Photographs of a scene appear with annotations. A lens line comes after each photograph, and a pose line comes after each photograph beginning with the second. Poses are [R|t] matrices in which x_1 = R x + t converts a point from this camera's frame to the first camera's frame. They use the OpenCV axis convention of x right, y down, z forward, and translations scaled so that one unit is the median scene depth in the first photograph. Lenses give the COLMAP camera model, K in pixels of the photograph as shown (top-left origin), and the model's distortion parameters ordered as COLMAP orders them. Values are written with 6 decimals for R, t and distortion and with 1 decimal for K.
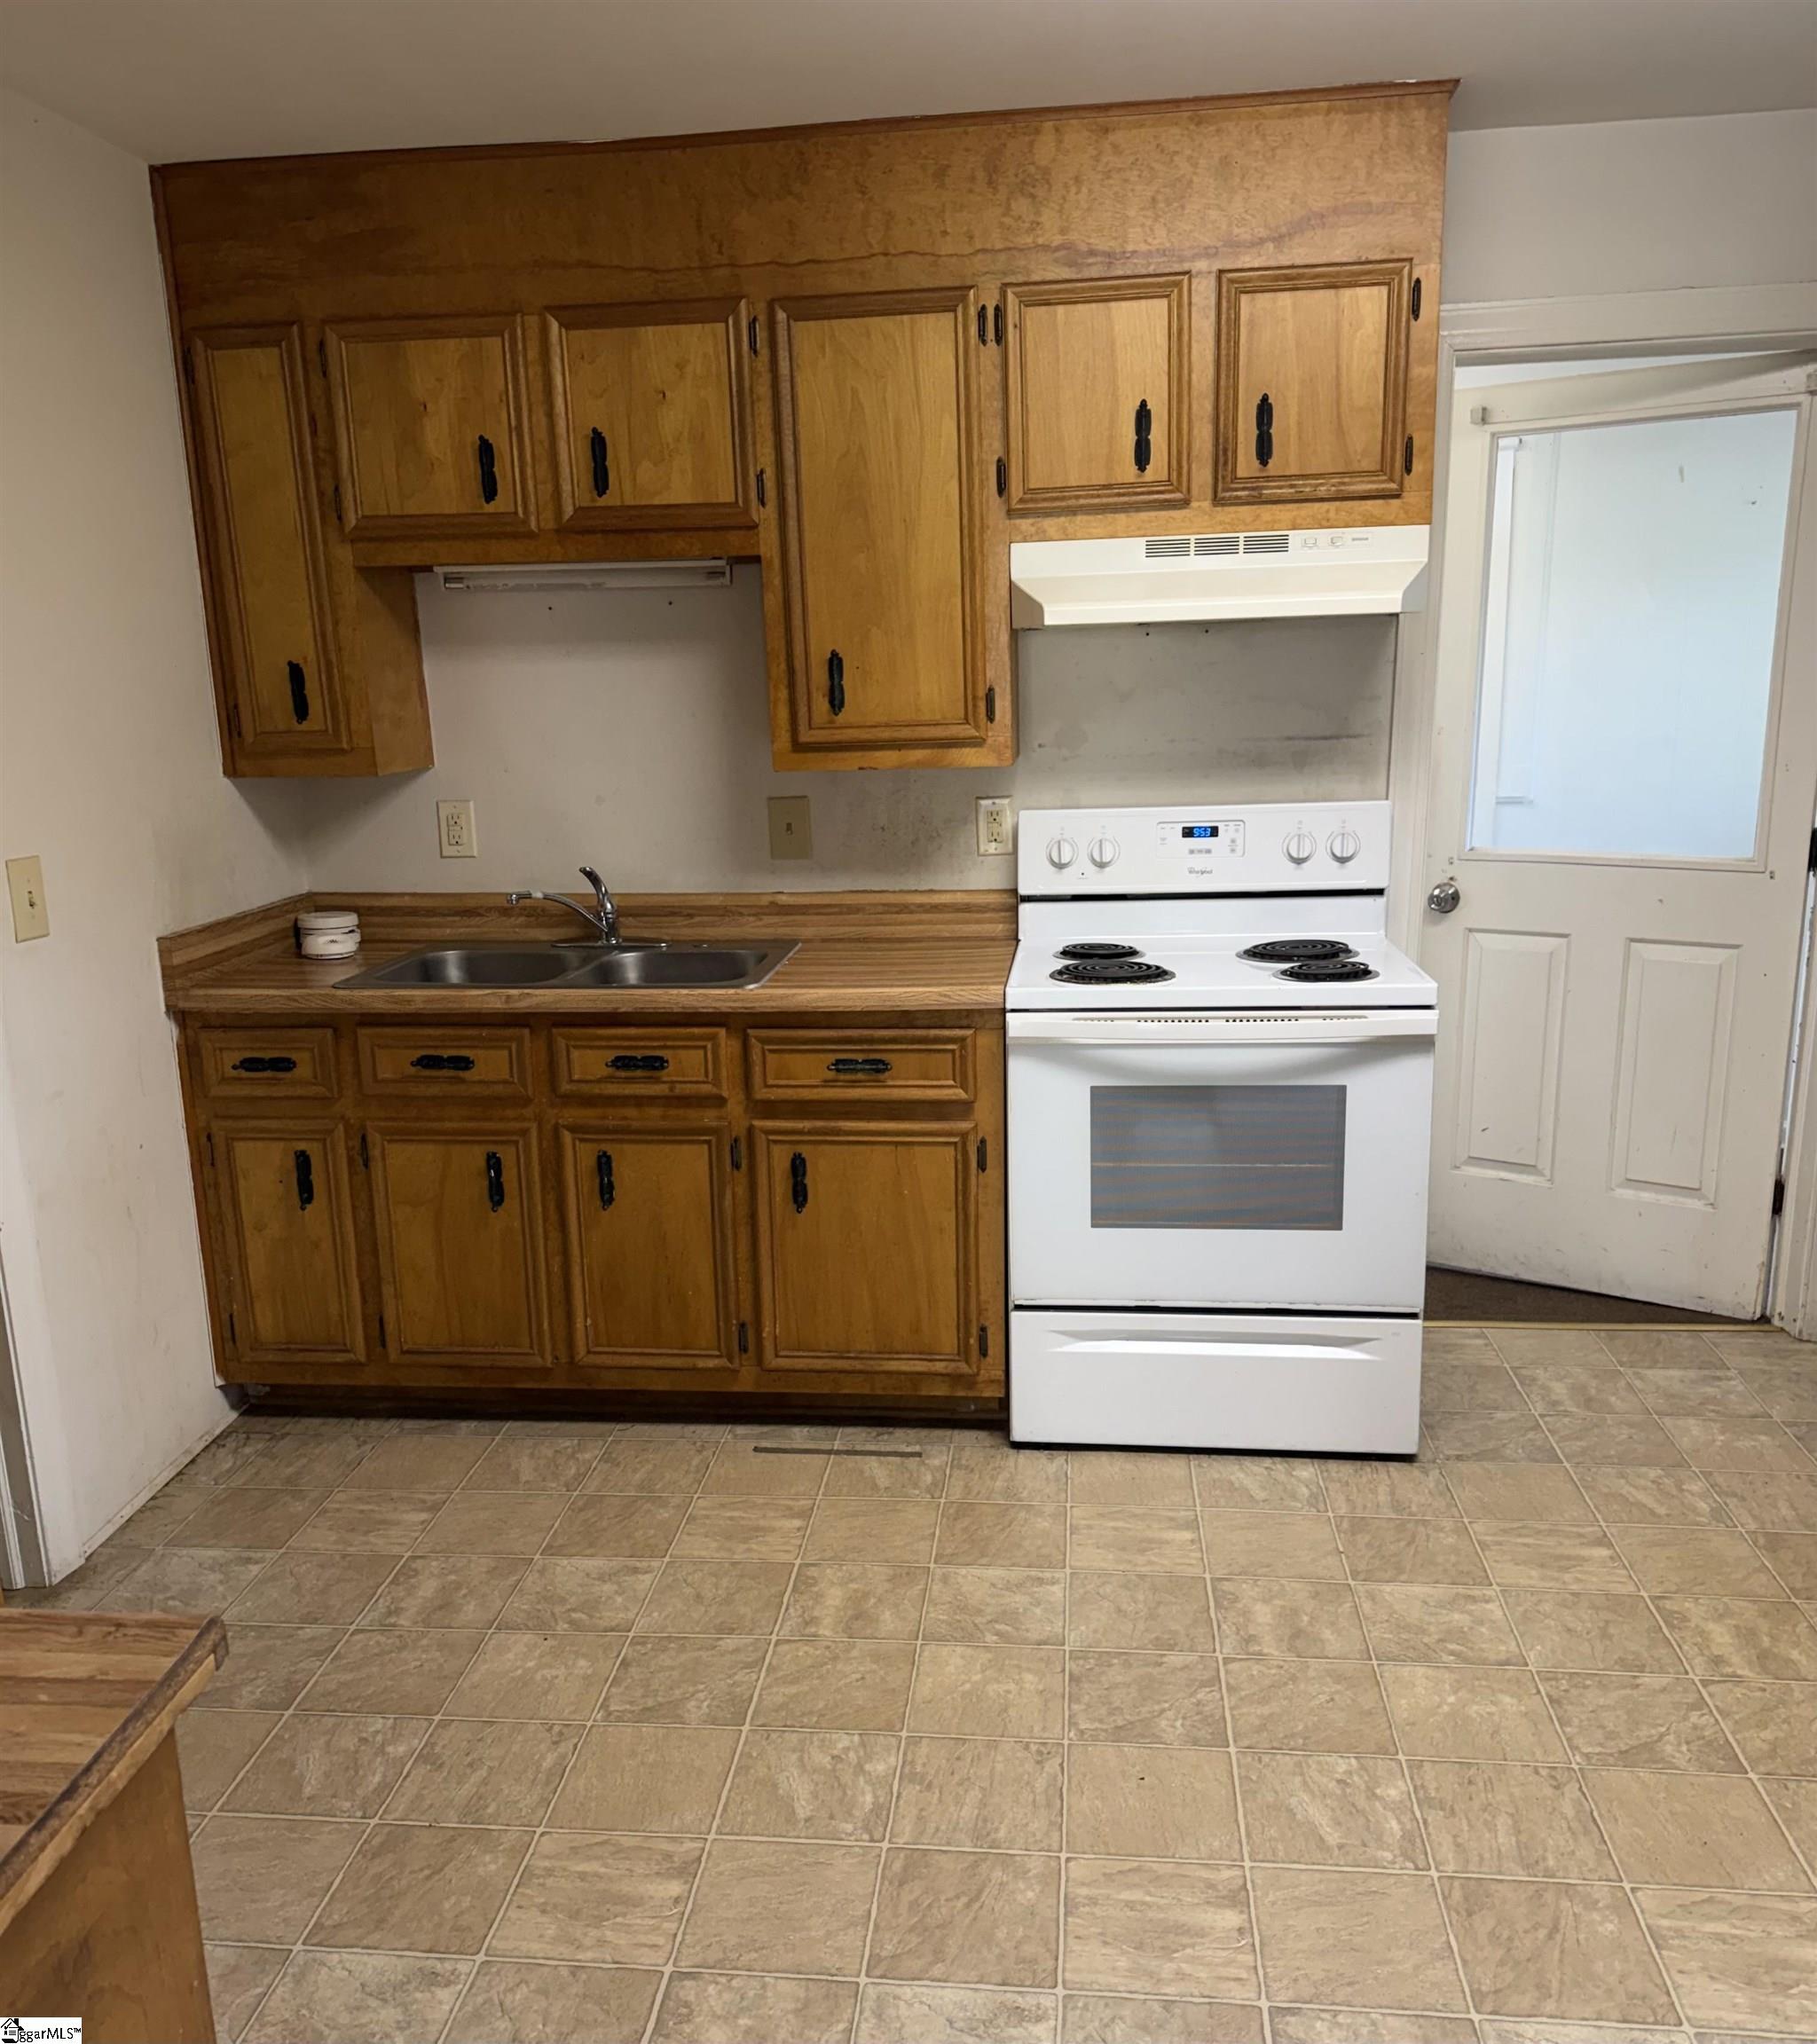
lens RADIAL K [[1719.8, 0, 872.5], [0, 1719.8, 1080.1], [0, 0, 1]] dist [0.011741, 0.000047]
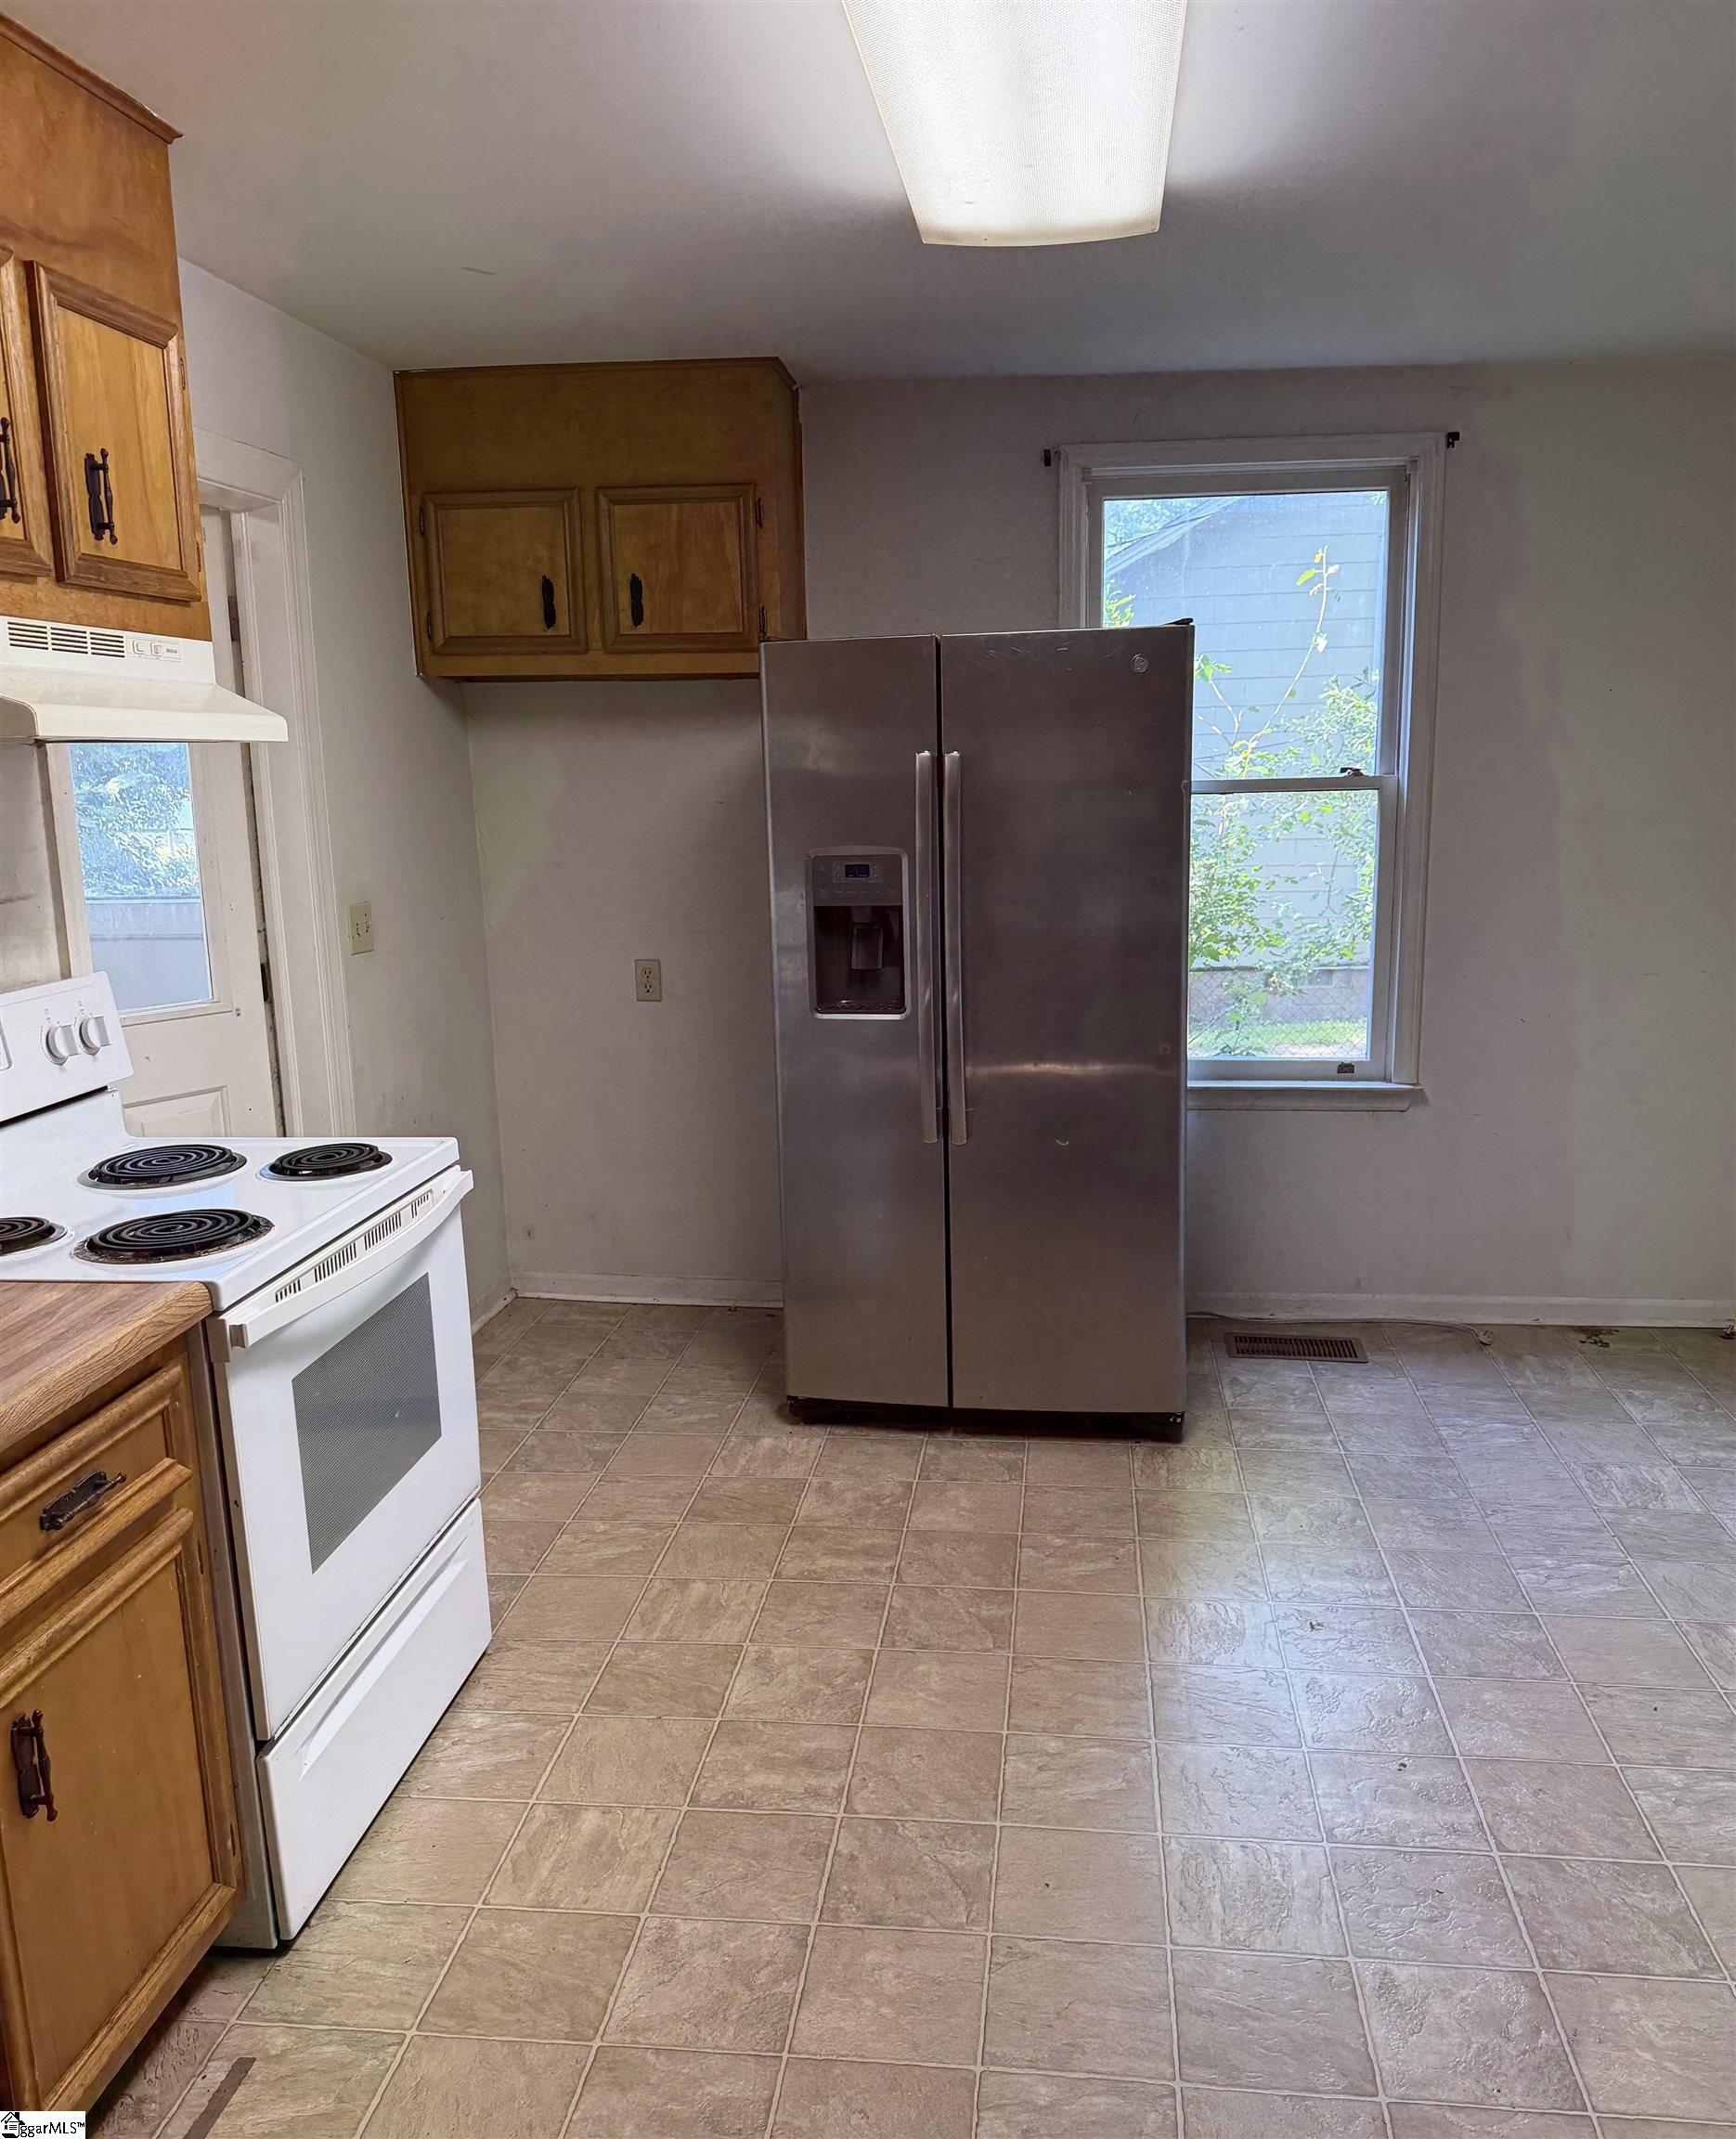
lens RADIAL K [[1666.0, 0, 870.0], [0, 1666.0, 1104.5], [0, 0, 1]] dist [0.007380, 0.002955]
pose [[0.004144, -0.174888, 0.984580, -0.531194], [0.272259, 0.947591, 0.167172, -0.154248], [-0.962215, 0.267368, 0.051541, 0.704477]]
